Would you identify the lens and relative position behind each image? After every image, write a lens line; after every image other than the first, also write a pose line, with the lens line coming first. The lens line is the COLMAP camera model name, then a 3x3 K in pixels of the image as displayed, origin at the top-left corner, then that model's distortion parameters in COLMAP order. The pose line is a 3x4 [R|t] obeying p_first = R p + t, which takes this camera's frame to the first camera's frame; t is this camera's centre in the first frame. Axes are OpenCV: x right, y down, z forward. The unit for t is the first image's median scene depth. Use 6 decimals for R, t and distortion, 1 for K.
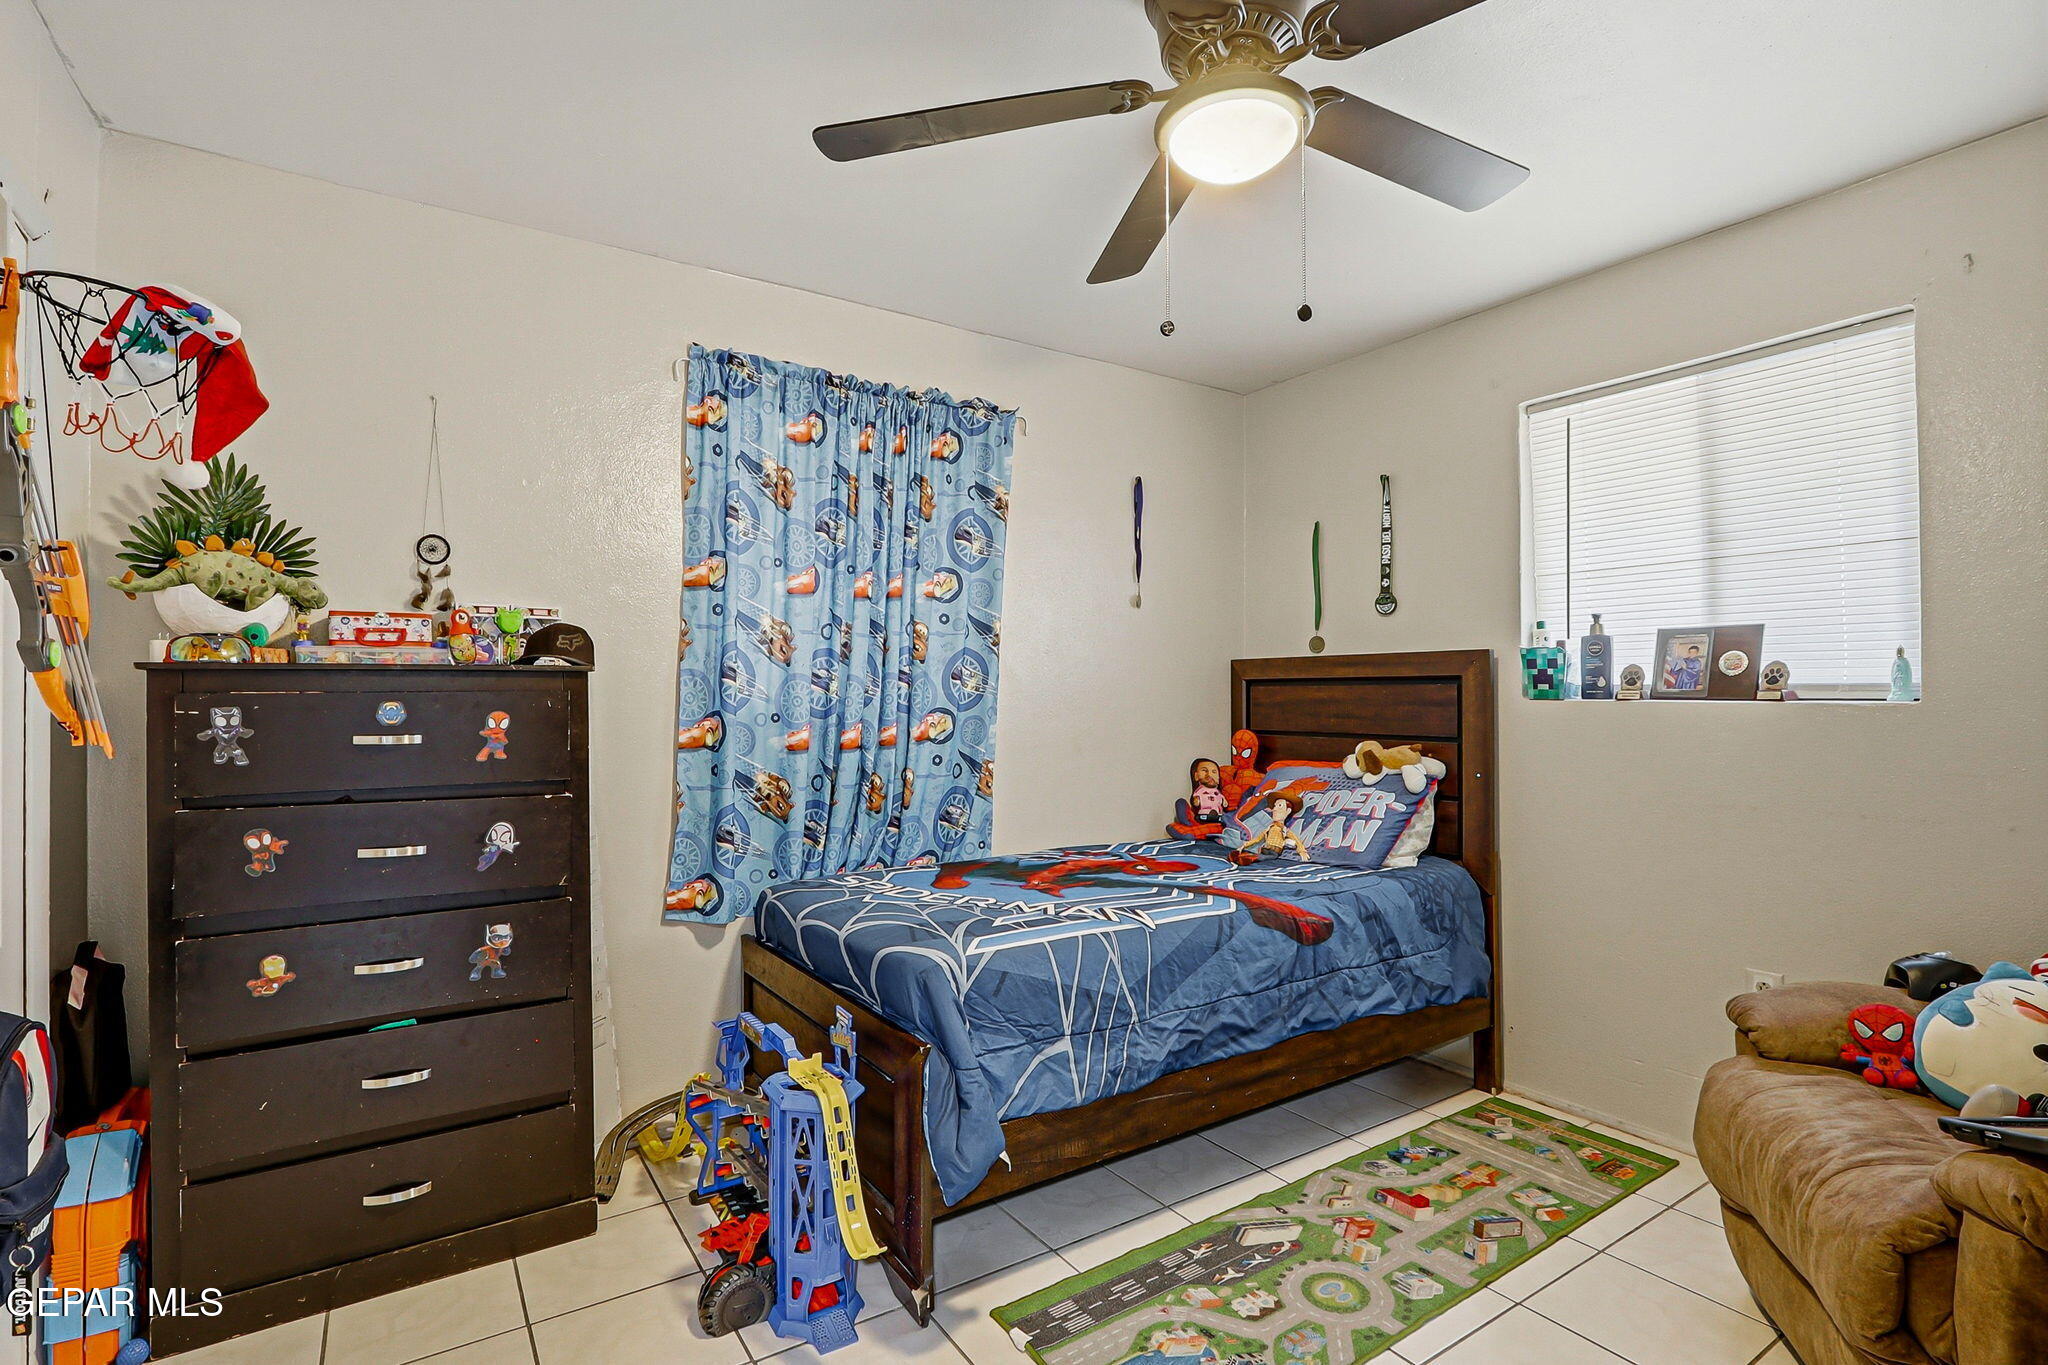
lens RADIAL K [[967.4, 0, 1003.4], [0, 967.4, 683.2], [0, 0, 1]] dist [-0.016963, 0.000581]
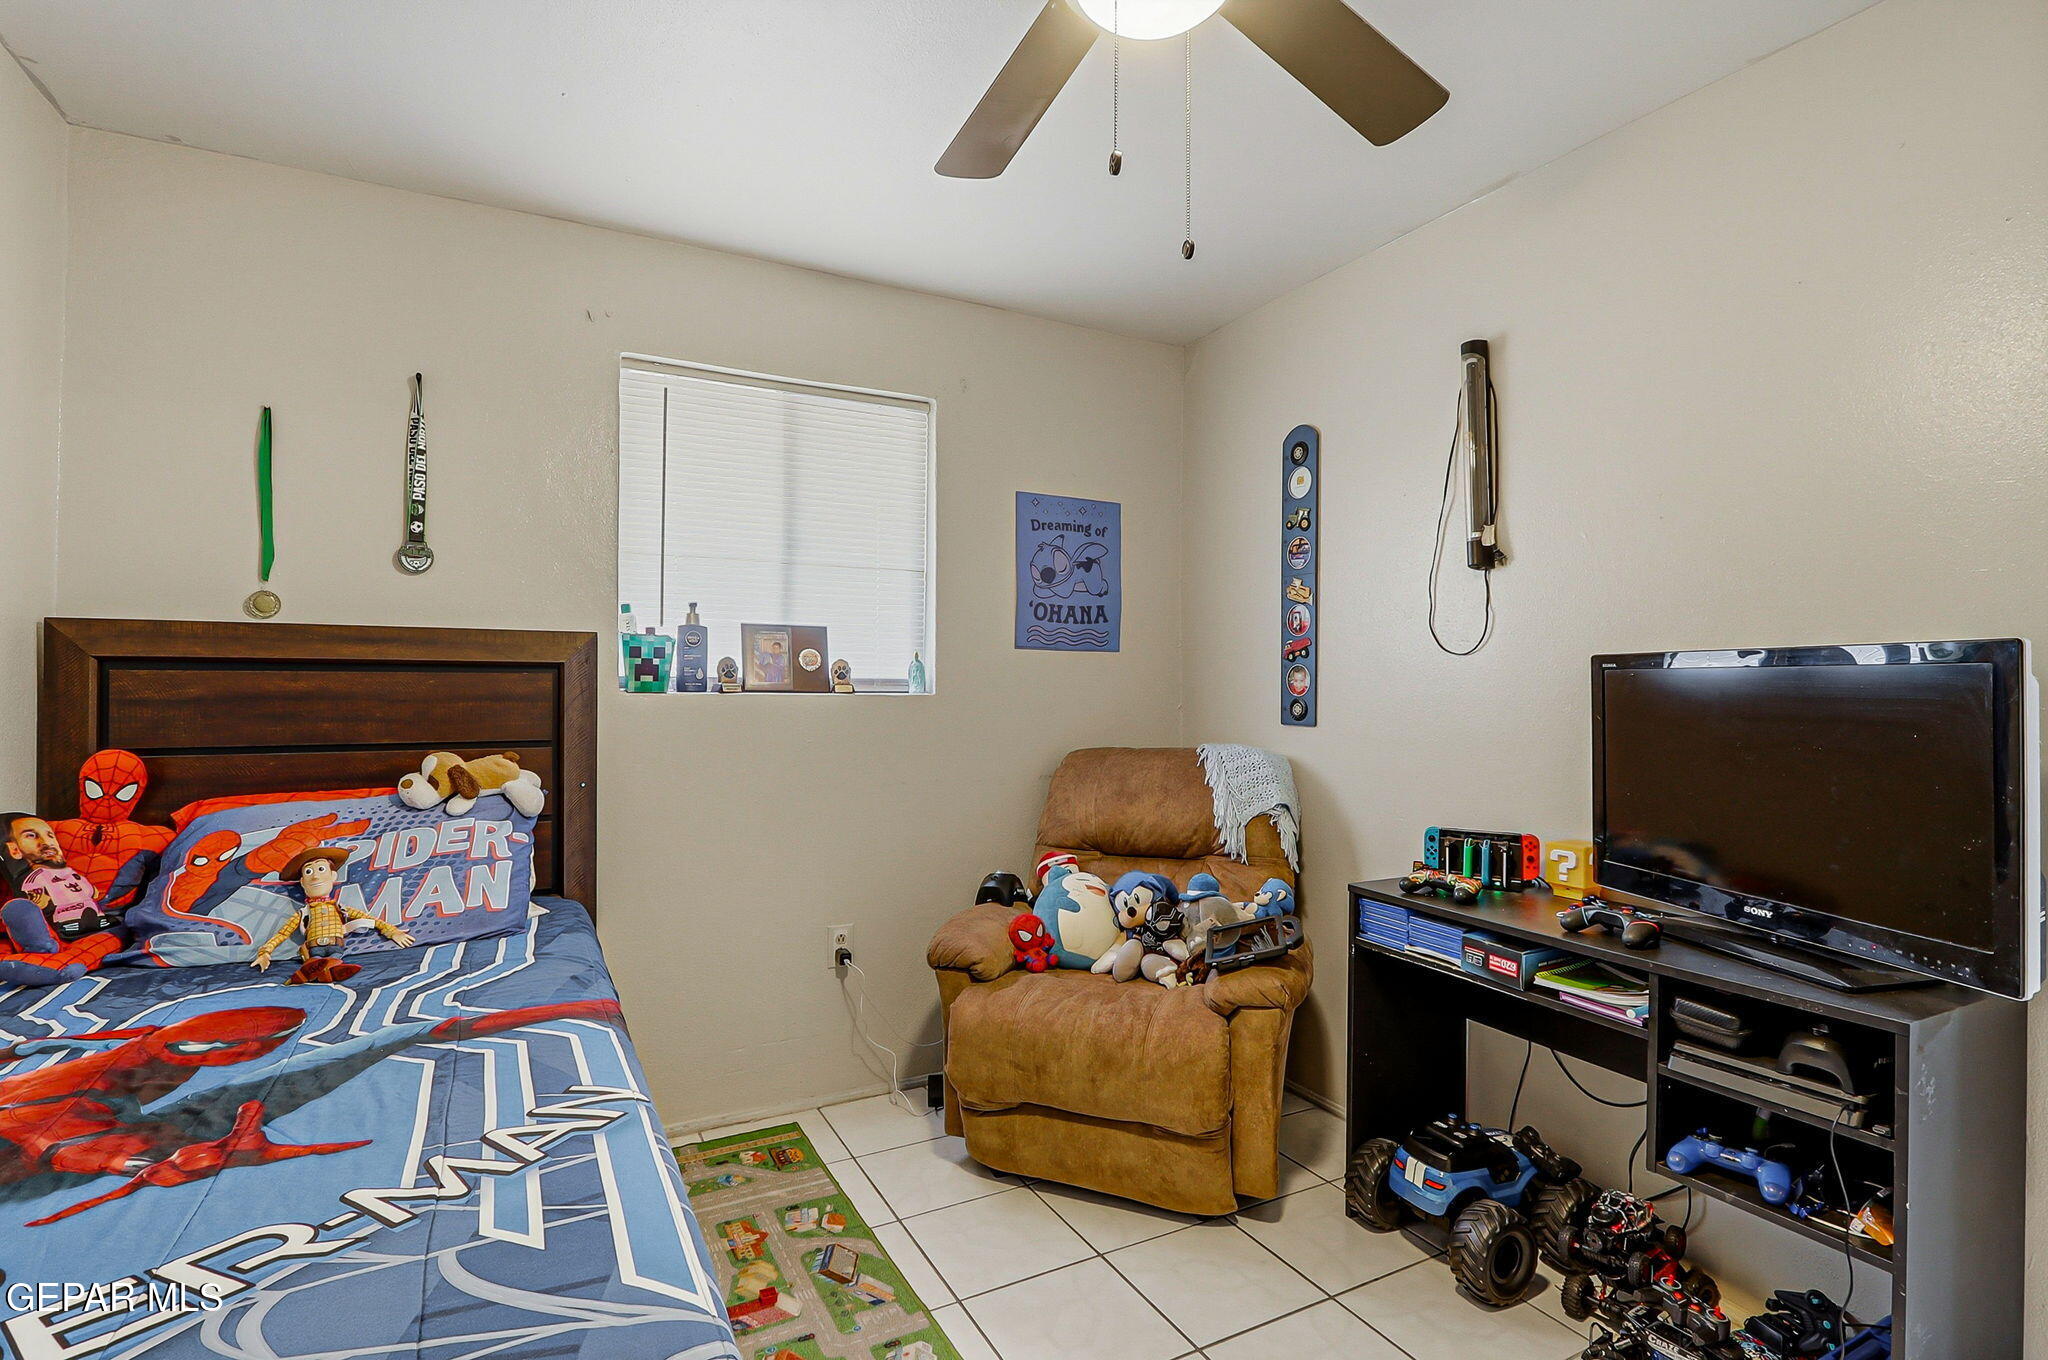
lens RADIAL K [[967.4, 0, 1005.9], [0, 967.4, 686.2], [0, 0, 1]] dist [-0.016963, 0.000581]
pose [[0.091838, 0.003067, 0.995769, -0.300134], [-0.015671, 0.999876, -0.001635, 0.007366], [-0.995651, -0.015454, 0.091875, 0.577922]]
